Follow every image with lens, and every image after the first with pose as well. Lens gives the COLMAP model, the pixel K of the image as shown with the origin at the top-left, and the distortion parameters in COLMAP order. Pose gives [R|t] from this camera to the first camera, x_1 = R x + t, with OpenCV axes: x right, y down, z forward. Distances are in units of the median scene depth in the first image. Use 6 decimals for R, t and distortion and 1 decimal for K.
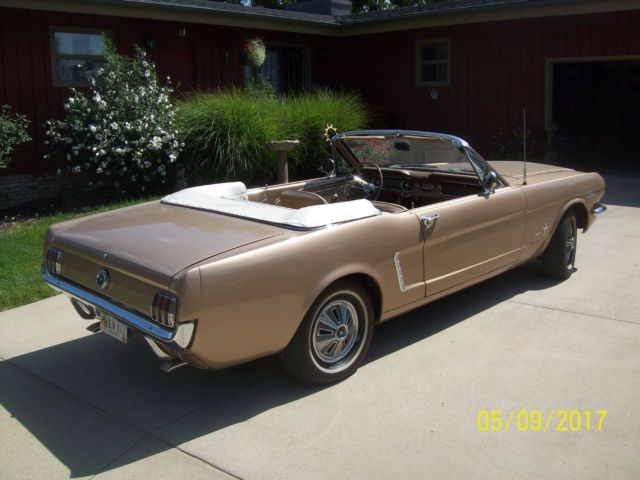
lens RADIAL K [[671.6, 0, 322.6], [0, 671.6, 239.9], [0, 0, 1]] dist [-0.191509, 0.179516]
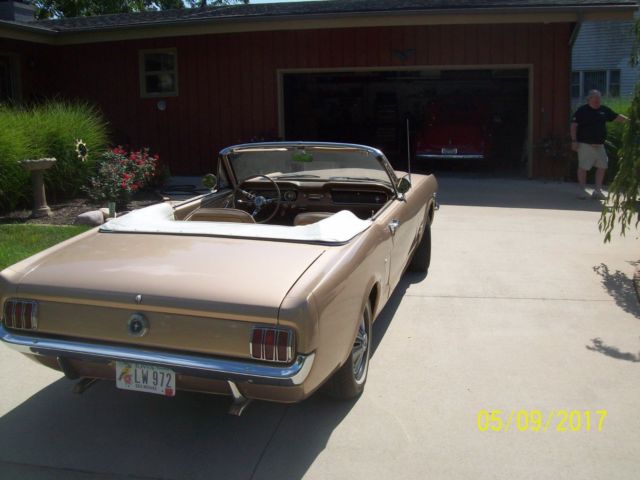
lens RADIAL K [[671.6, 0, 322.6], [0, 671.6, 239.9], [0, 0, 1]] dist [-0.191509, 0.179516]
pose [[0.872865, -0.089751, 0.479636, -0.326044], [0.096740, 0.995258, 0.010183, -0.021576], [-0.478275, 0.037511, 0.877408, 0.089547]]
